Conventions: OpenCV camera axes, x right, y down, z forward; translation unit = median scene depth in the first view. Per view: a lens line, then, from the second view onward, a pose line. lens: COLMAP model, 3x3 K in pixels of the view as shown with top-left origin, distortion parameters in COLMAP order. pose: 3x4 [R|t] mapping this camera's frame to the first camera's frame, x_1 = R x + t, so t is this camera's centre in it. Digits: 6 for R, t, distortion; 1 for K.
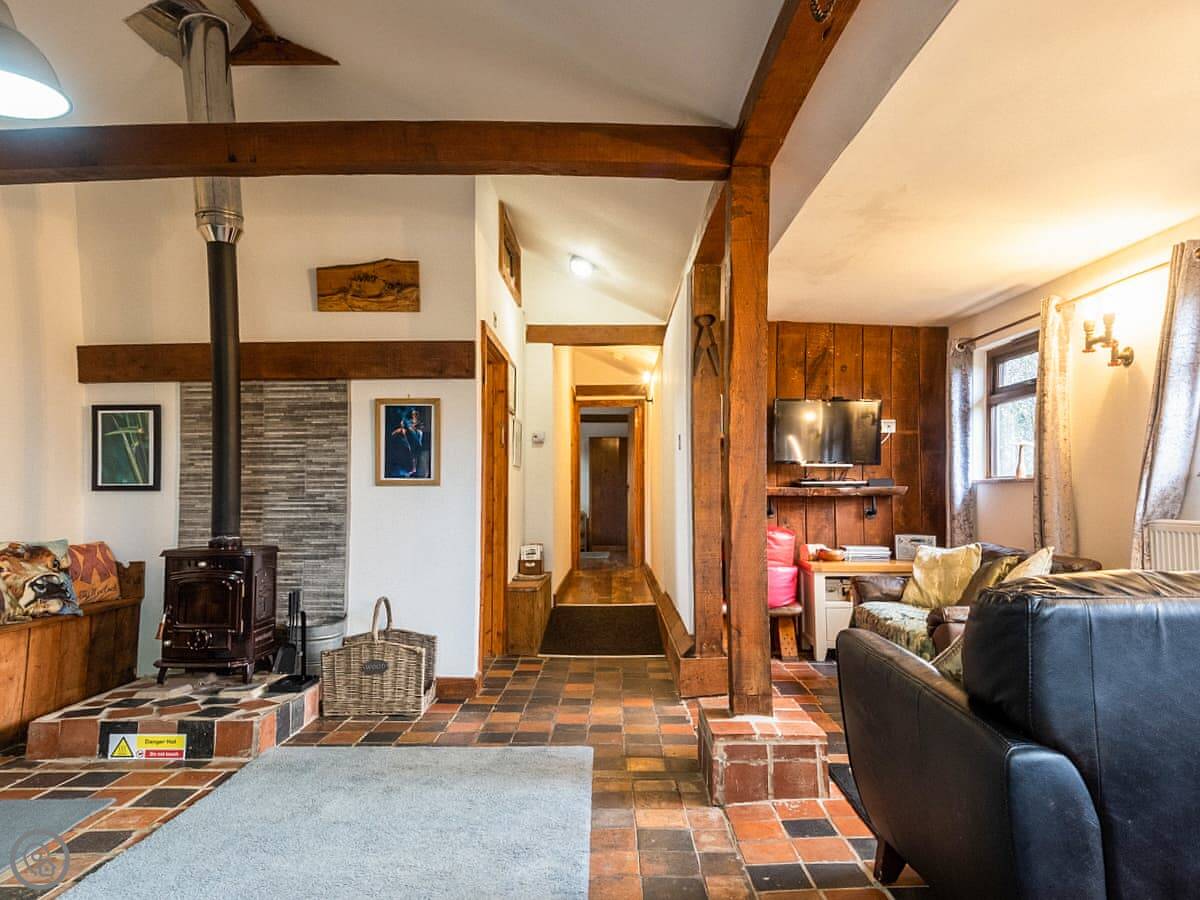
lens RADIAL K [[853.3, 0, 668.7], [0, 853.3, 493.4], [0, 0, 1]] dist [0.149669, -0.000064]
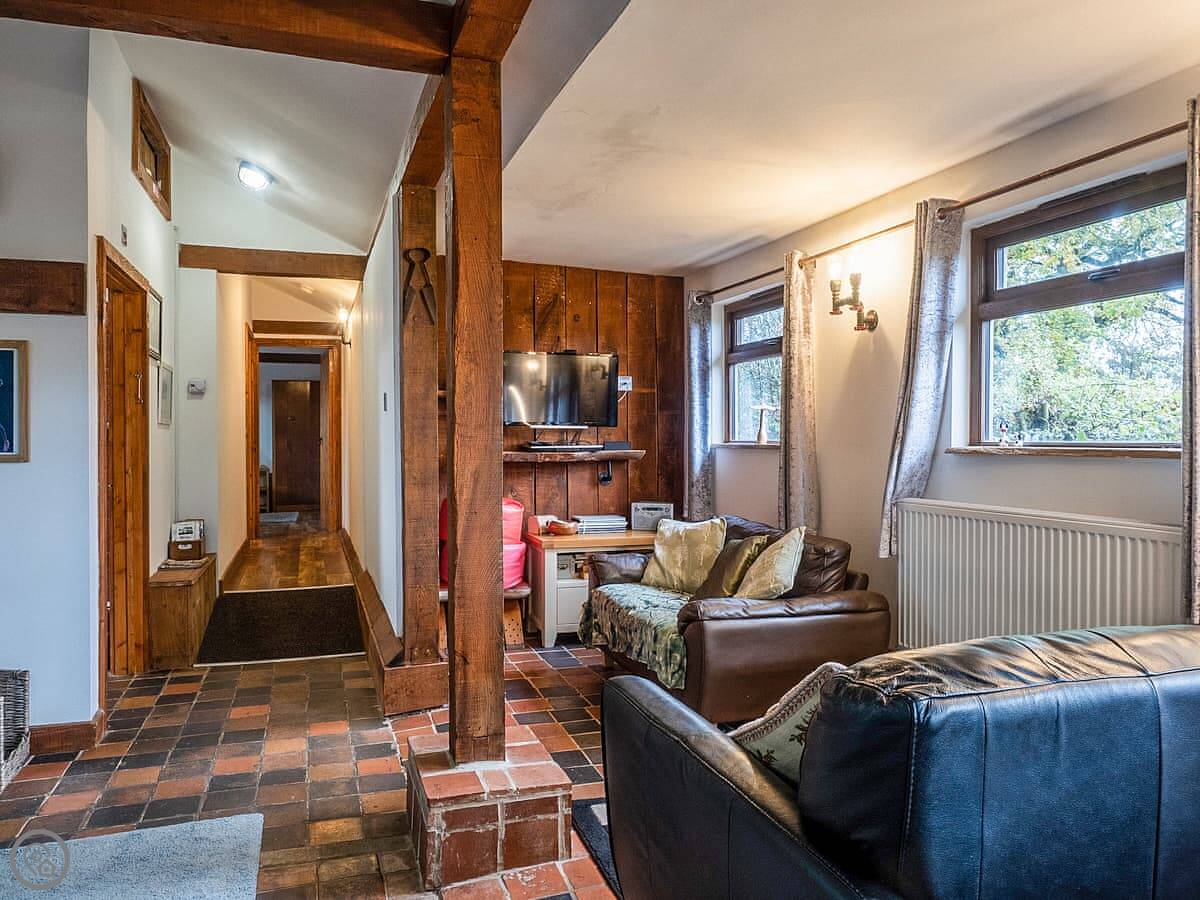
lens RADIAL K [[905.2, 0, 600.0], [0, 905.2, 450.0], [0, 0, 1]] dist [0.229289, -0.261056]
pose [[0.970203, -0.003130, 0.242273, -0.000419], [0.000108, 0.999922, 0.012484, -0.025696], [-0.242293, -0.012086, 0.970128, 0.105317]]
